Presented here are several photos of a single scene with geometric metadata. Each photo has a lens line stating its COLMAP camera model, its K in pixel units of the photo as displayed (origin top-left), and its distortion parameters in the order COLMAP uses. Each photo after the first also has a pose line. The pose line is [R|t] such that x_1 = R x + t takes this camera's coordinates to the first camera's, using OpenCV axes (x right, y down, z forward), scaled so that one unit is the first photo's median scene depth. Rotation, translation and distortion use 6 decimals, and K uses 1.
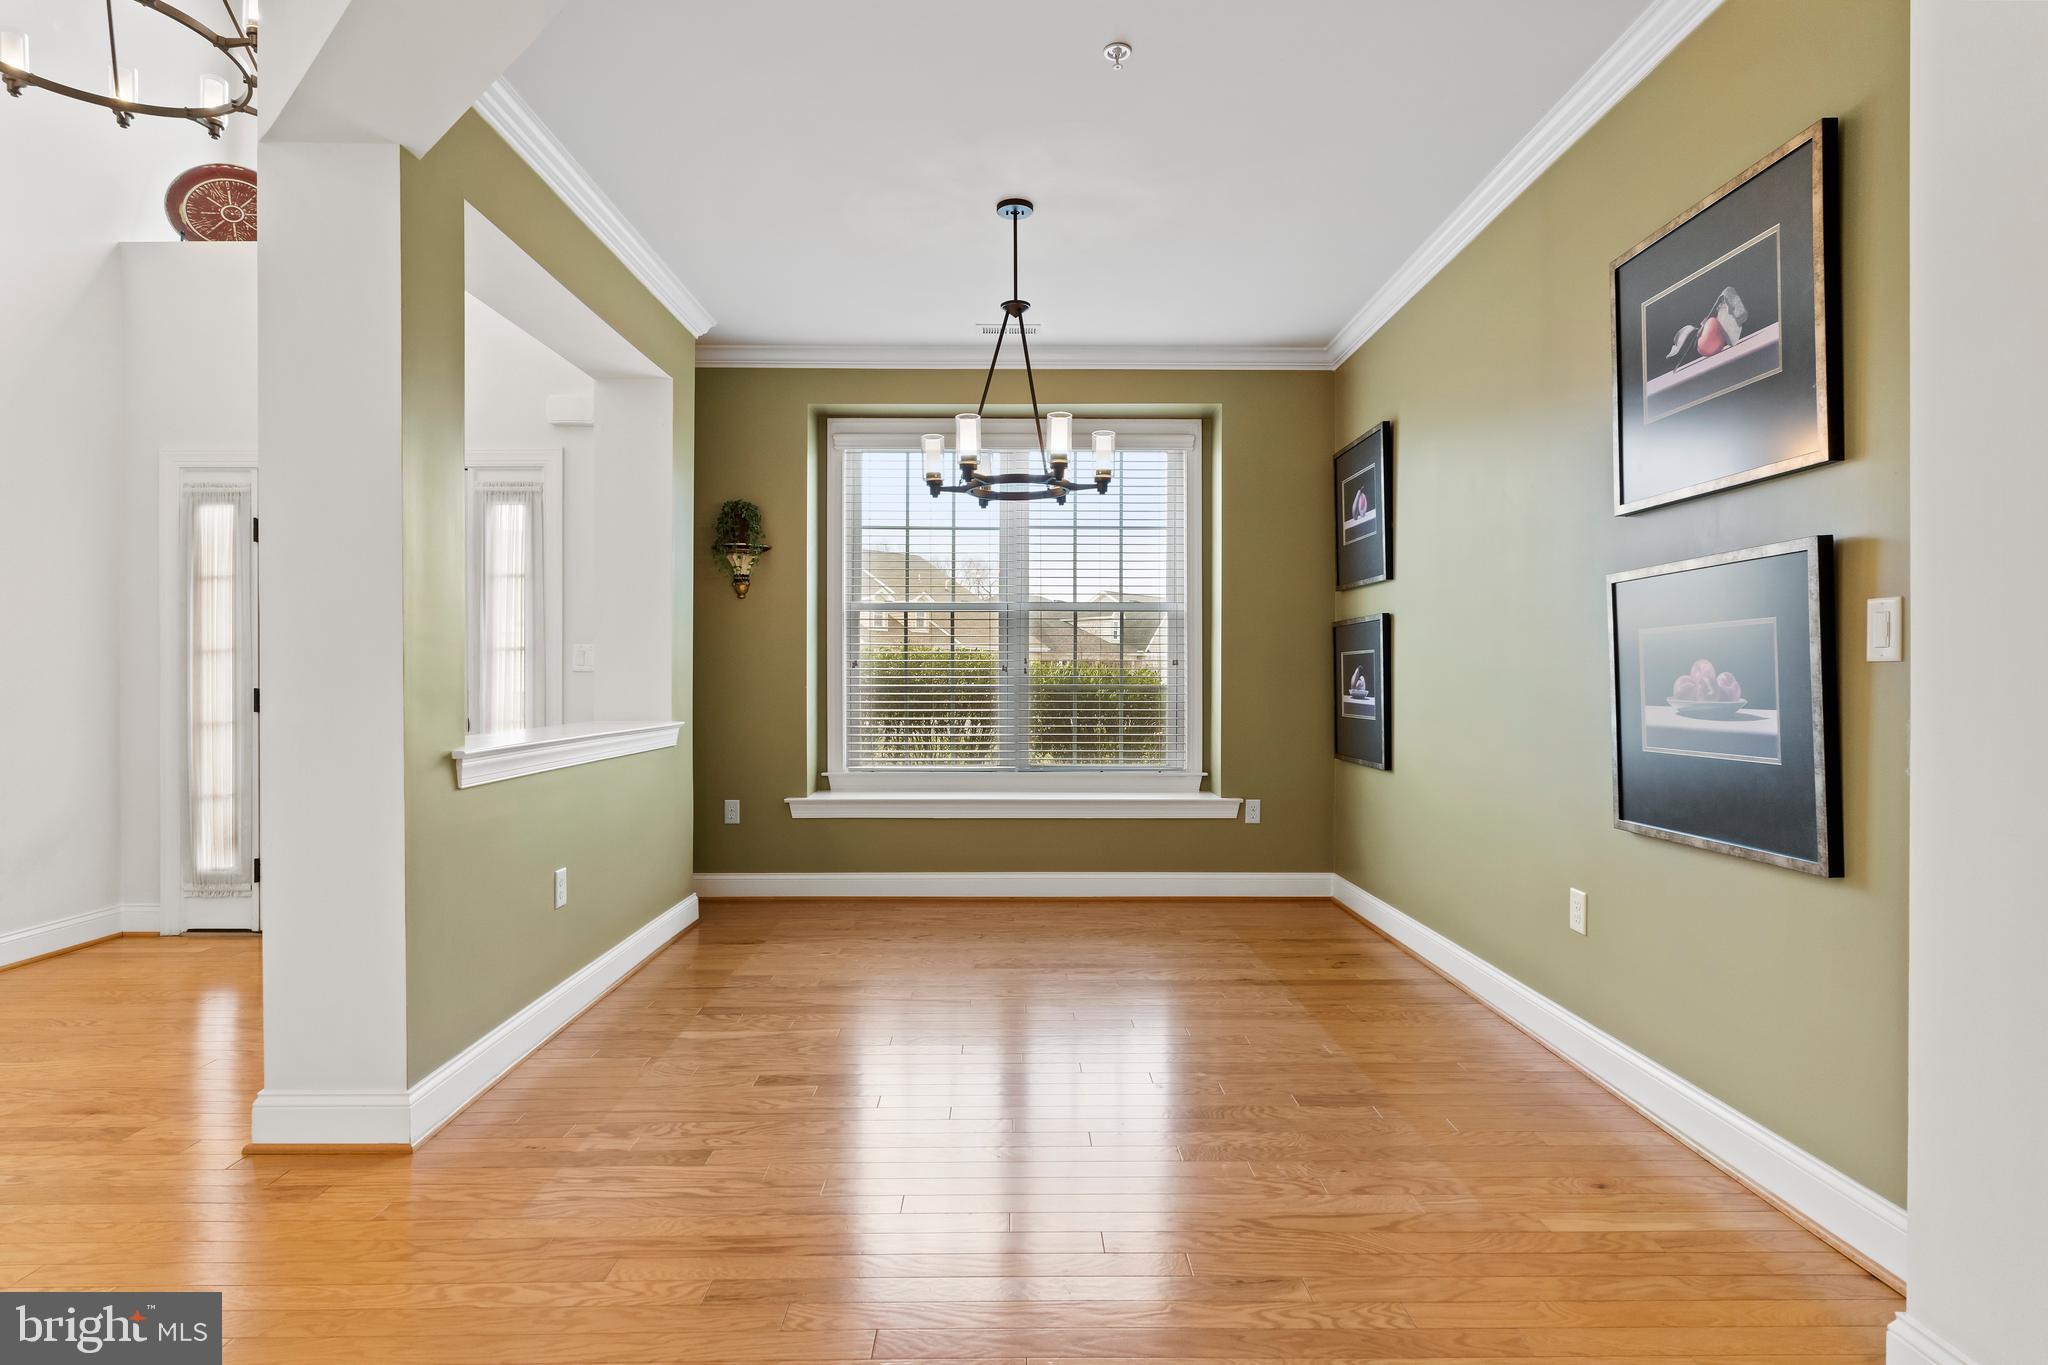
lens RADIAL K [[1039.9, 0, 1027.8], [0, 1039.9, 677.2], [0, 0, 1]] dist [-0.003746, 0.001044]
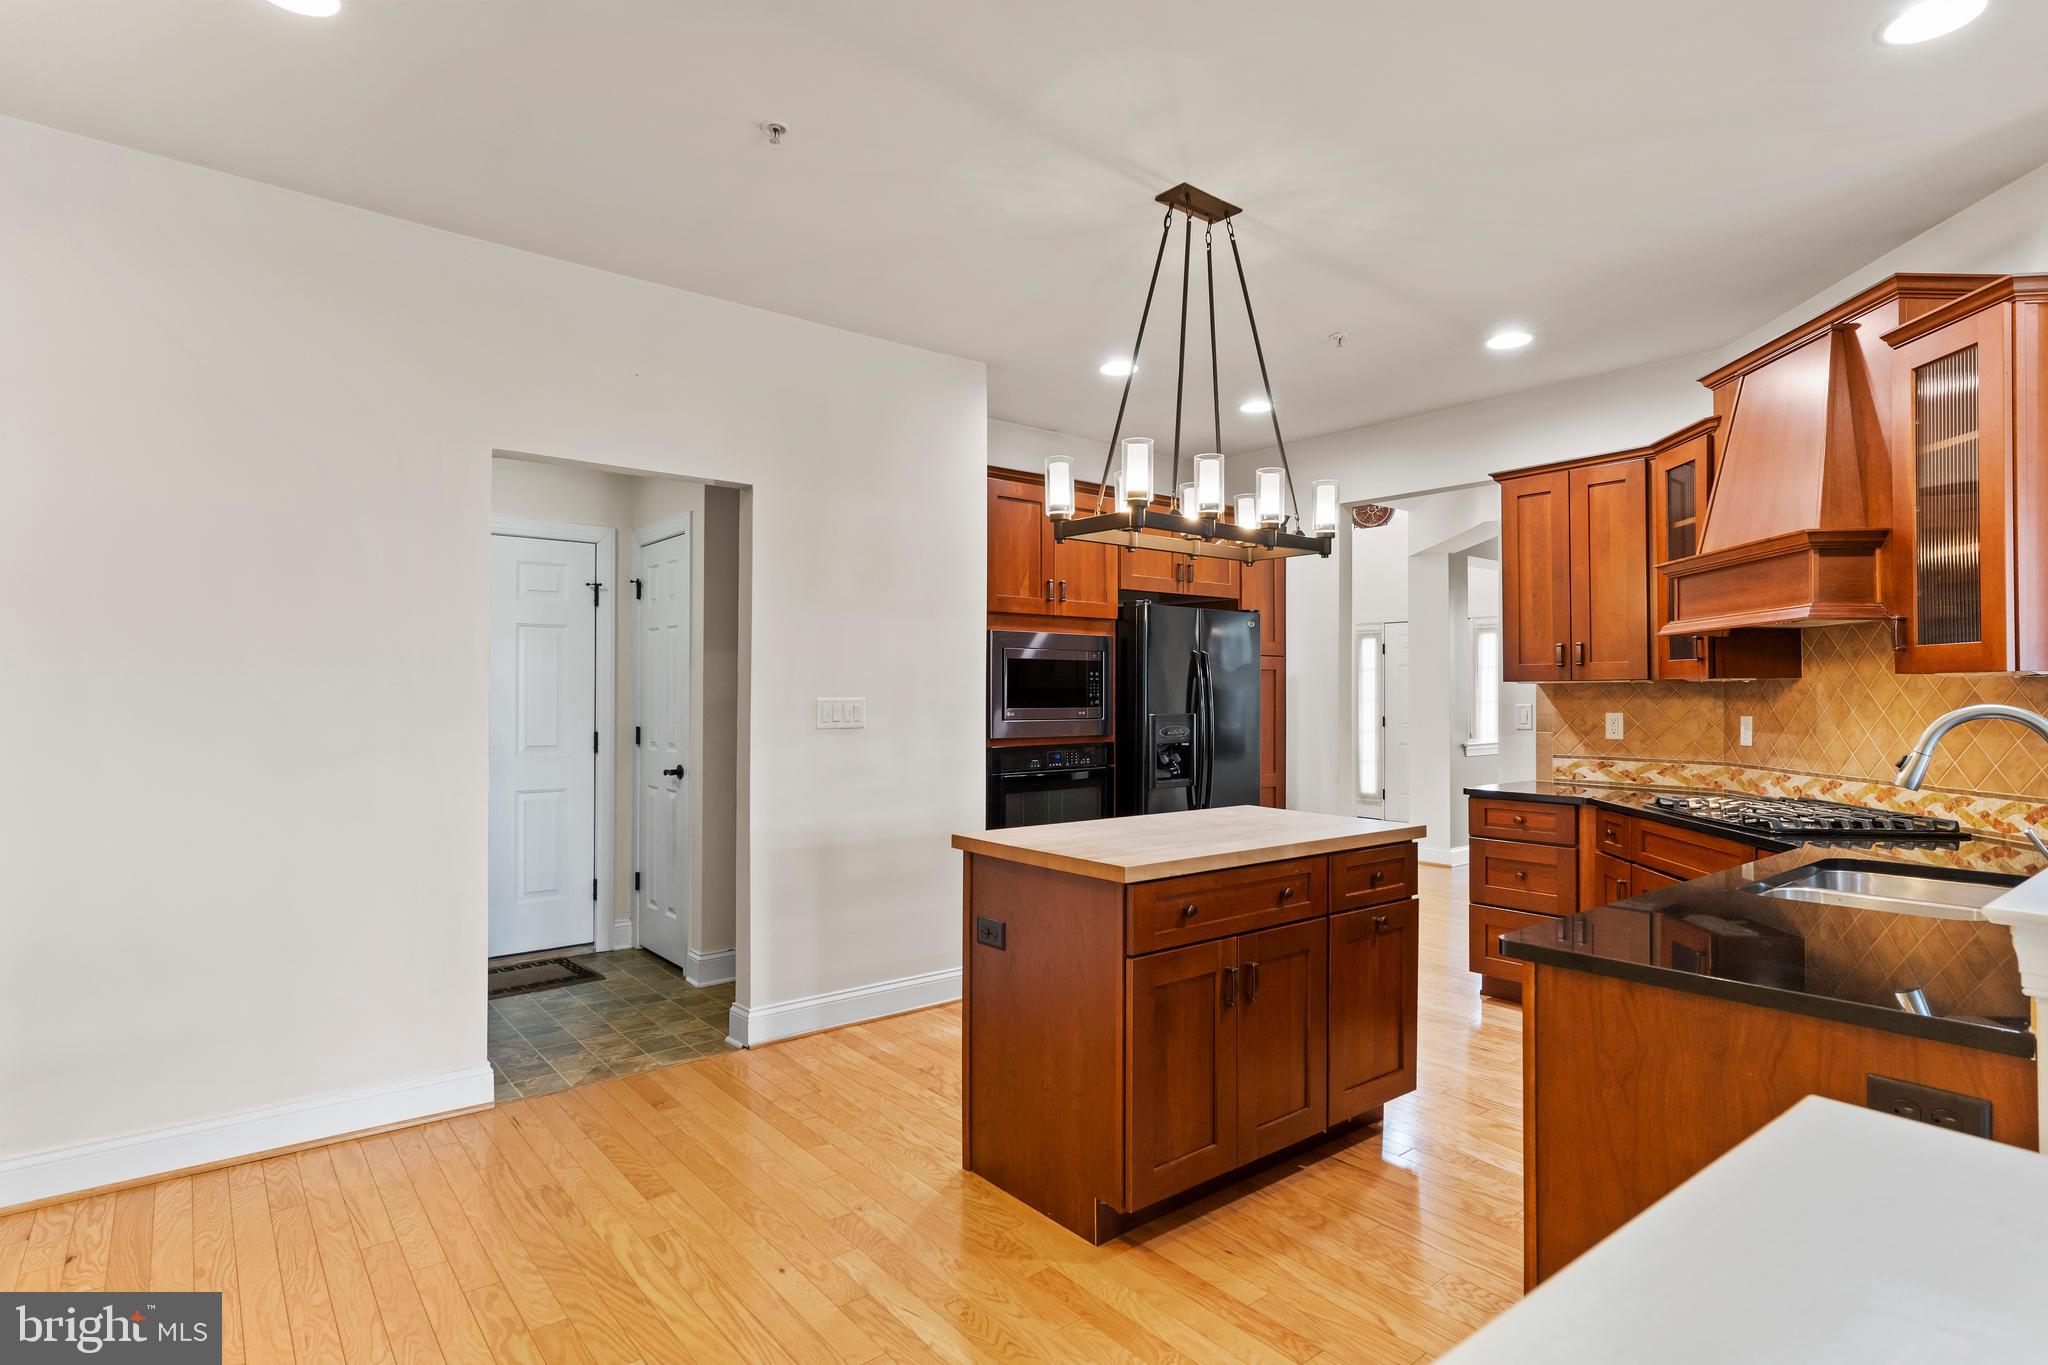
lens RADIAL K [[1049.8, 0, 1021.0], [0, 1049.8, 679.5], [0, 0, 1]] dist [-0.000331, 0.001592]
pose [[0.620001, -0.005894, -0.784579, 0.908746], [-0.002694, 0.999950, -0.009641, -0.070108], [0.784597, 0.008091, 0.619954, -1.660327]]
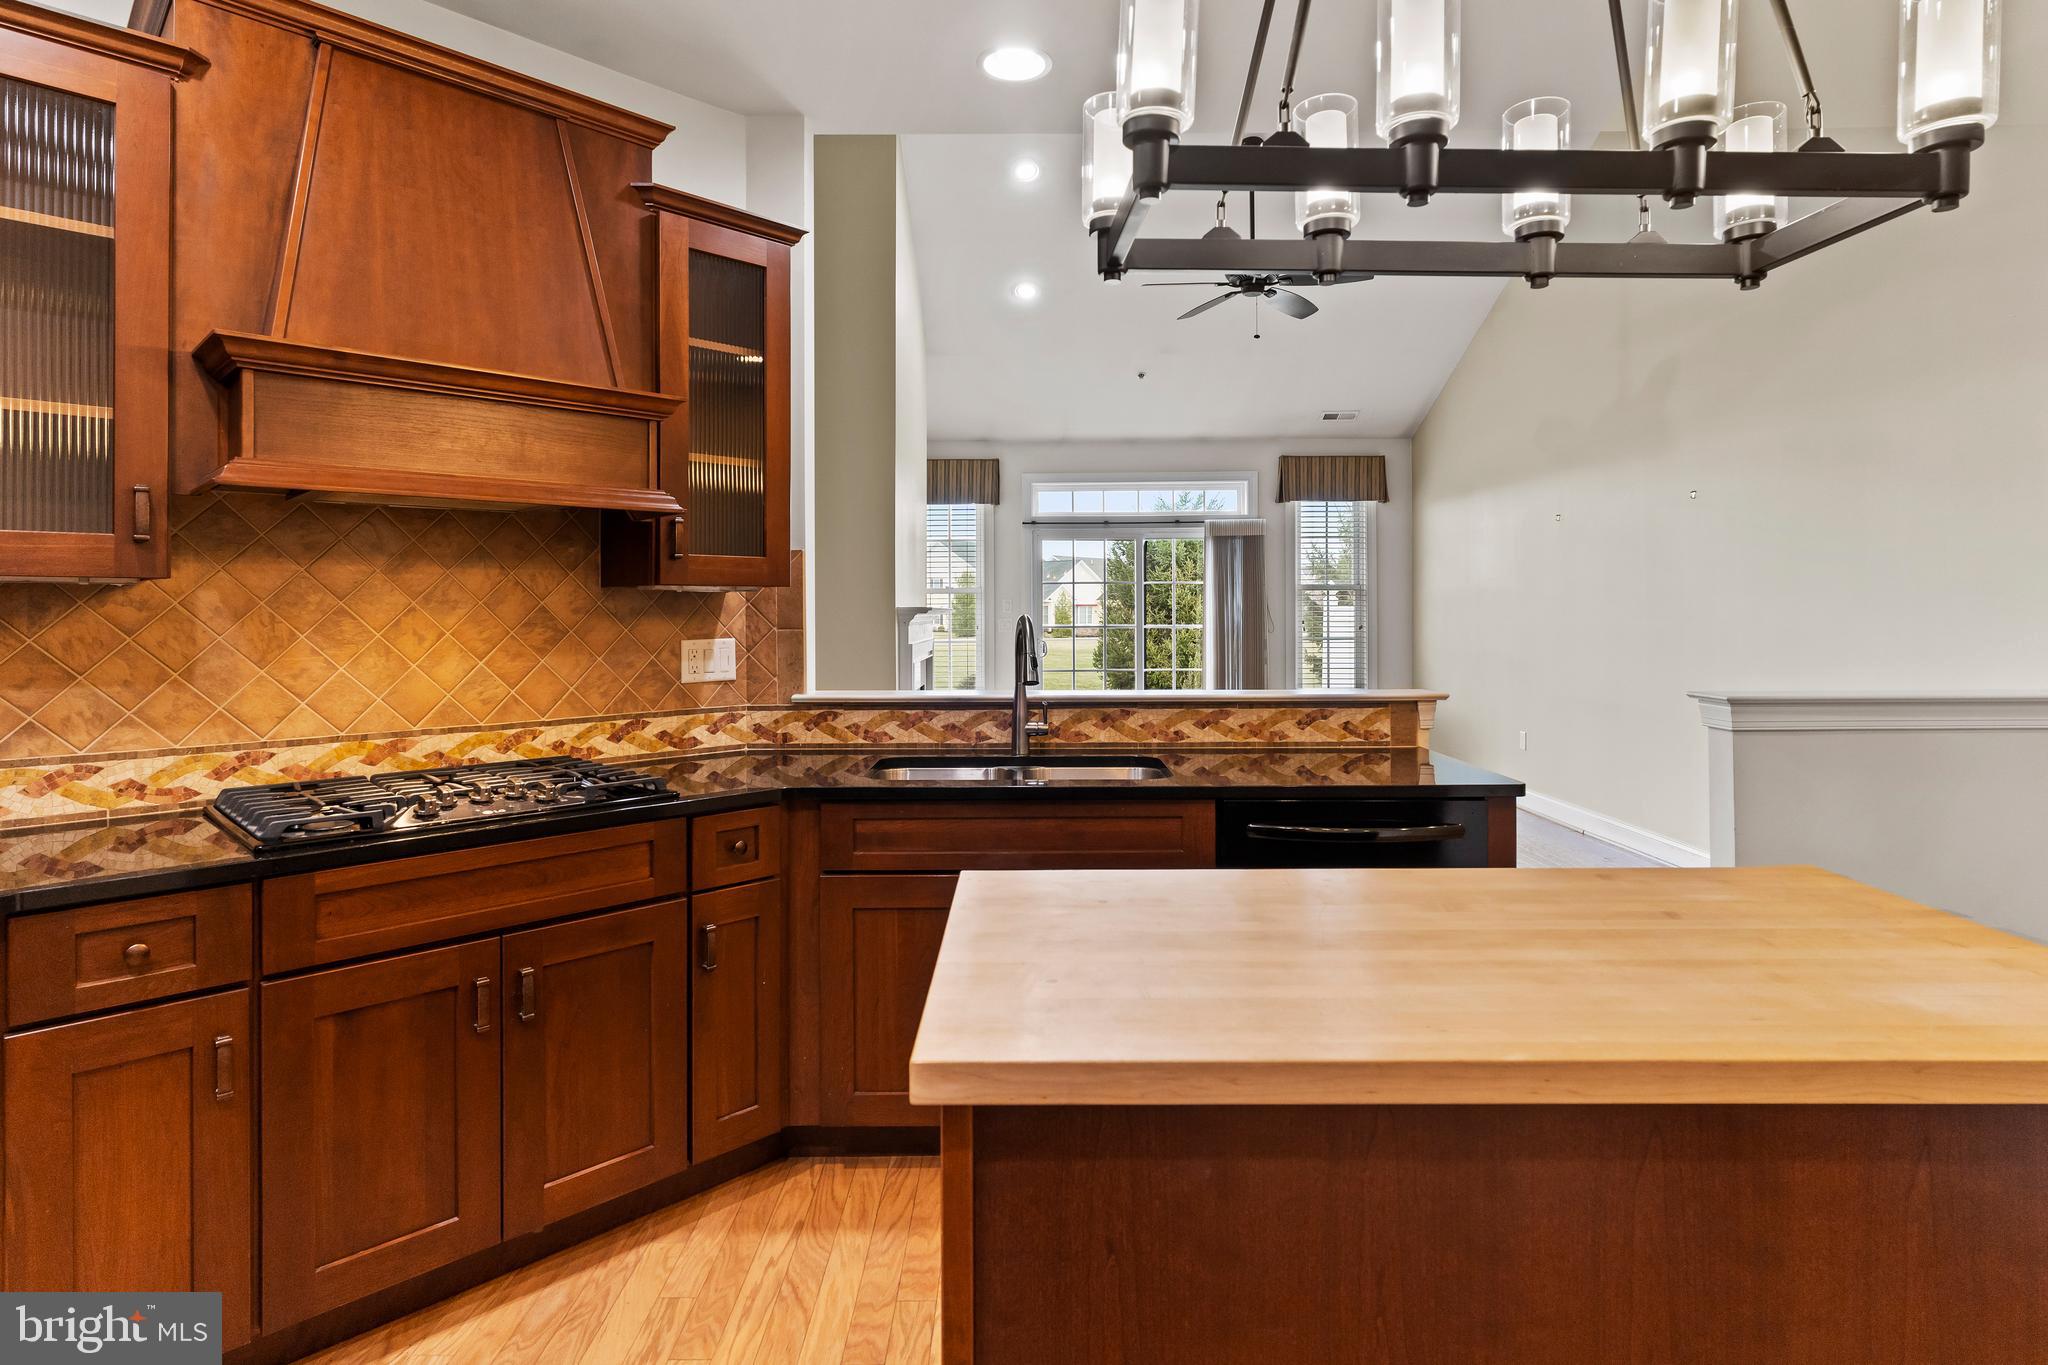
lens RADIAL K [[1060.1, 0, 1017.2], [0, 1060.1, 616.4], [0, 0, 1]] dist [-0.004679, 0.000482]
pose [[0.021131, -0.003186, 0.999772, -0.191479], [0.003763, 0.999988, 0.003107, -0.063149], [-0.999770, 0.003696, 0.021143, -0.724877]]
